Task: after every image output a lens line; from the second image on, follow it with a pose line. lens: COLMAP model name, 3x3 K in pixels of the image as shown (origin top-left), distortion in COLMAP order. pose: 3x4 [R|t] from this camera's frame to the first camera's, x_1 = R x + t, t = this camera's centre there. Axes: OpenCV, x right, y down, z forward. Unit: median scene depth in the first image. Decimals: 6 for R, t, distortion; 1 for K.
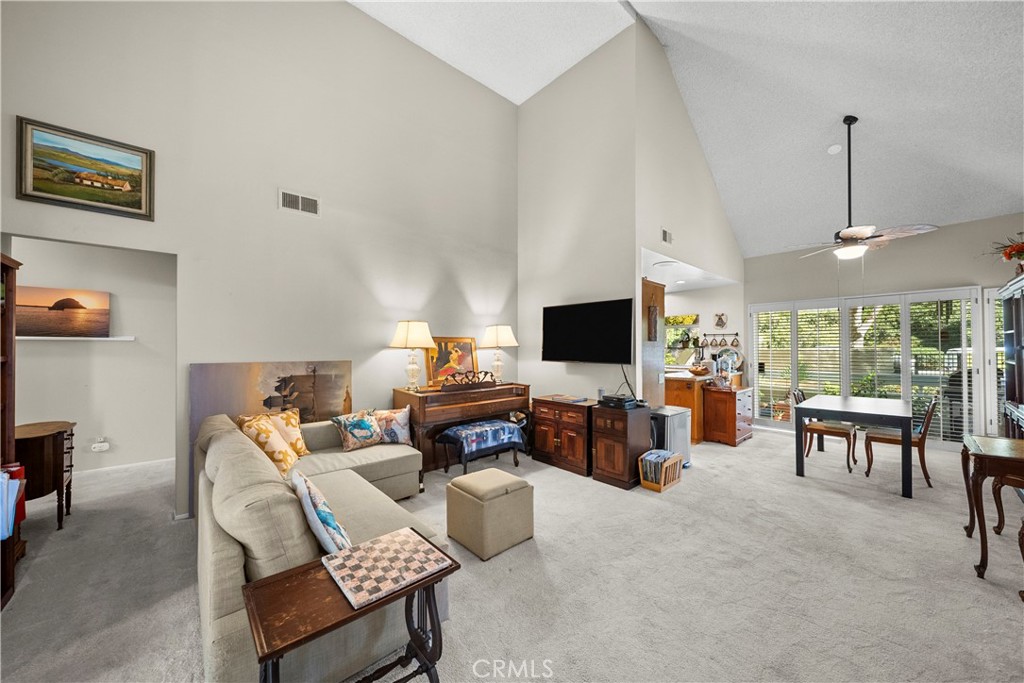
lens RADIAL K [[361.3, 0, 517.0], [0, 361.3, 344.2], [0, 0, 1]] dist [-0.001612, -0.000372]
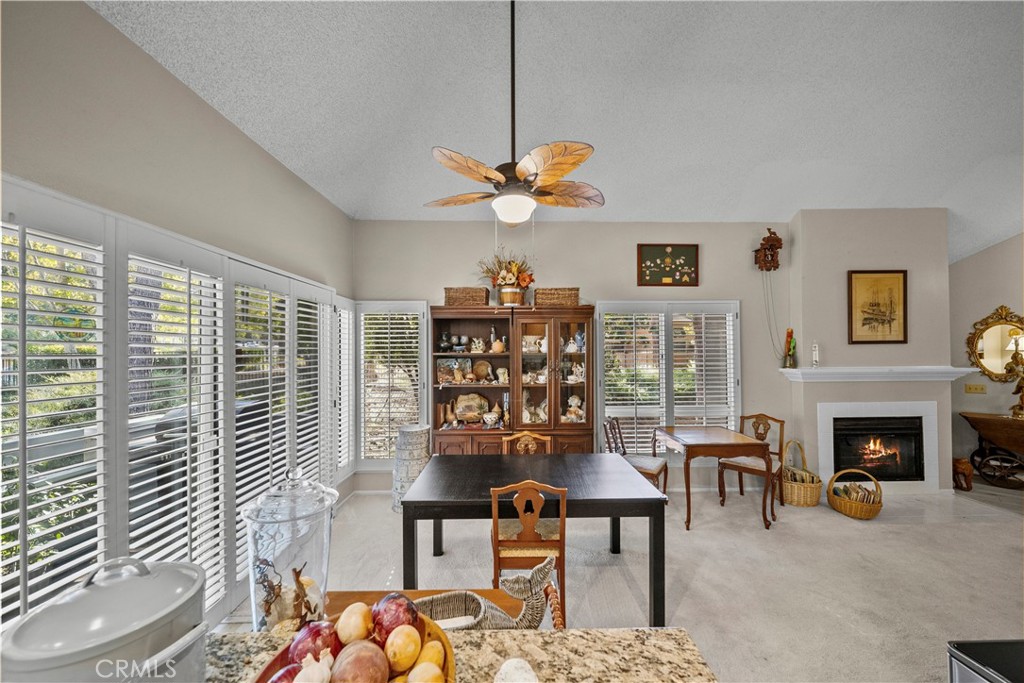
lens RADIAL K [[357.8, 0, 518.6], [0, 357.8, 350.5], [0, 0, 1]] dist [0.000062, 0.000042]
pose [[-0.745720, 0.010583, 0.666175, 0.410988], [0.000414, 0.999881, -0.015421, -0.018654], [-0.666259, -0.011224, -0.745636, 1.062327]]
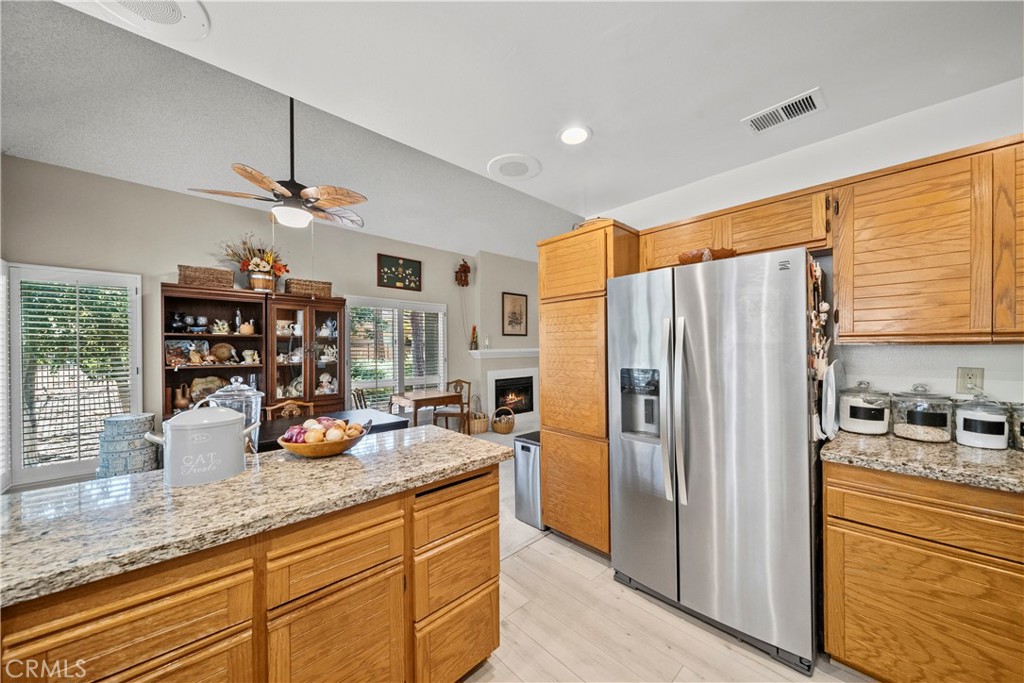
lens RADIAL K [[360.5, 0, 513.7], [0, 360.5, 346.7], [0, 0, 1]] dist [-0.001700, -0.000578]
pose [[-0.999910, 0.007191, -0.011333, 0.372581], [0.007353, 0.999870, -0.014360, 0.011562], [0.011229, -0.014442, -0.999833, 1.293493]]
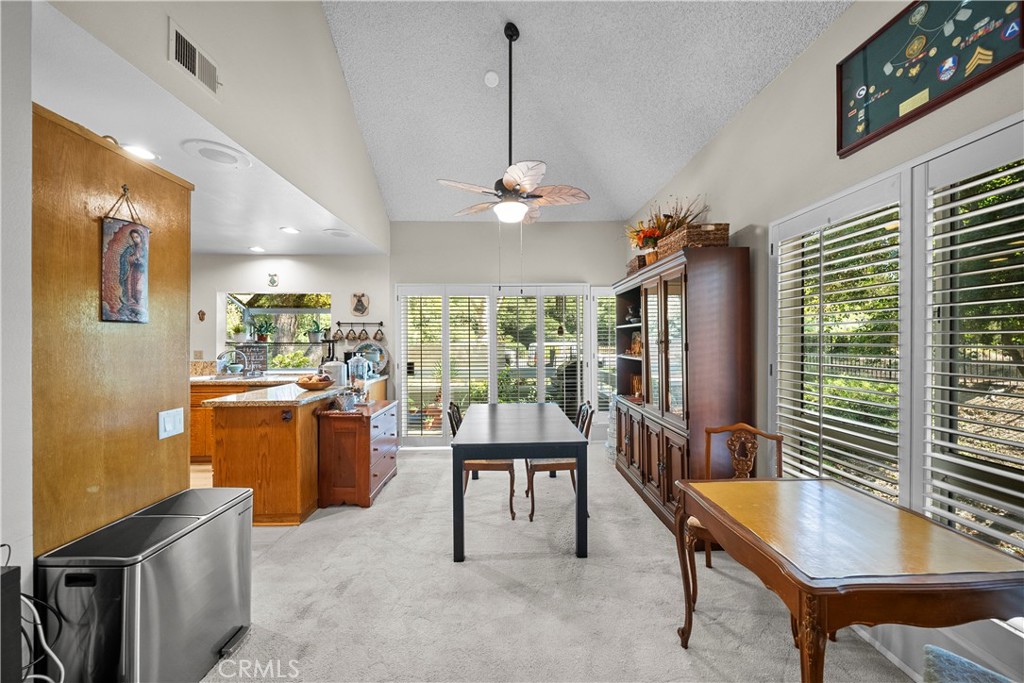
lens RADIAL K [[361.3, 0, 517.0], [0, 361.3, 344.2], [0, 0, 1]] dist [-0.001612, -0.000372]
pose [[0.648815, -0.004343, 0.760934, 0.278142], [-0.006250, 0.999920, 0.011036, 0.004109], [-0.760920, -0.011916, 0.648736, 0.382864]]
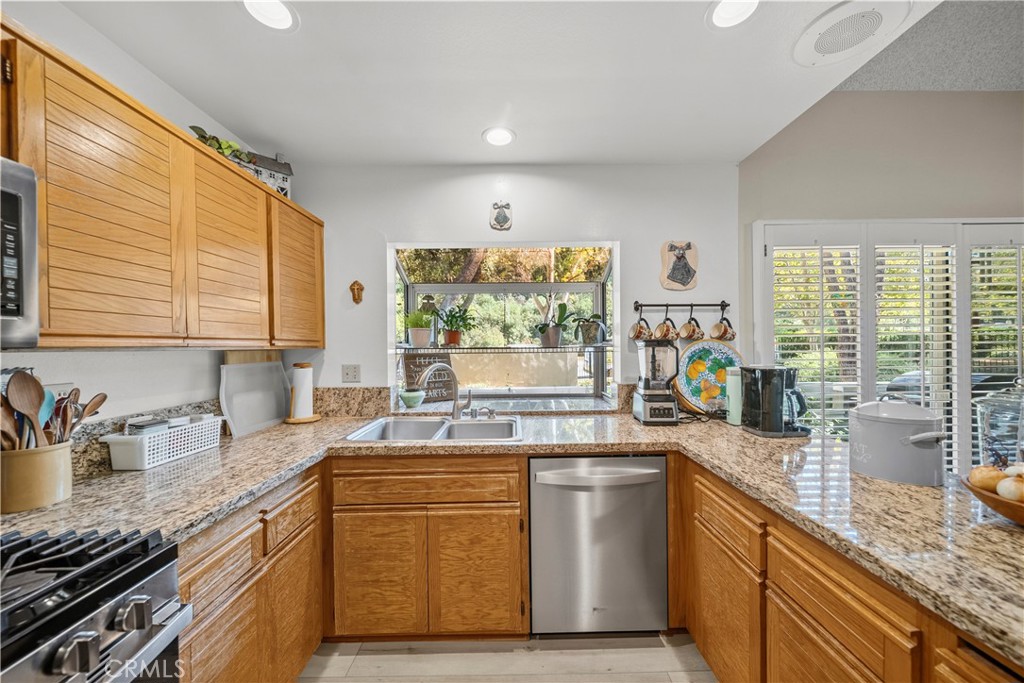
lens RADIAL K [[361.8, 0, 518.0], [0, 361.8, 347.2], [0, 0, 1]] dist [0.000679, 0.000020]
pose [[0.663136, -0.008687, 0.748448, 0.256699], [0.002600, 0.999953, 0.009303, 0.010266], [-0.748494, -0.004223, 0.663128, 1.088140]]
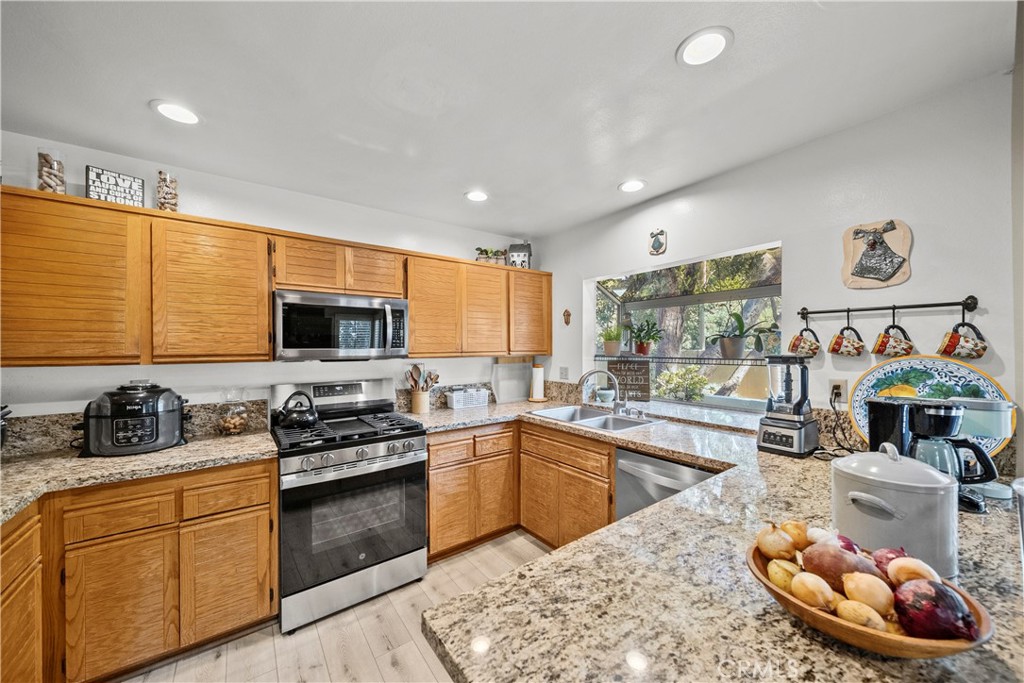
lens RADIAL K [[366.6, 0, 515.2], [0, 366.6, 345.5], [0, 0, 1]] dist [-0.001385, -0.000302]
pose [[0.995503, -0.005814, -0.094546, 0.414464], [0.006158, 0.999975, 0.003344, -0.004922], [0.094524, -0.003911, 0.995515, 0.887709]]
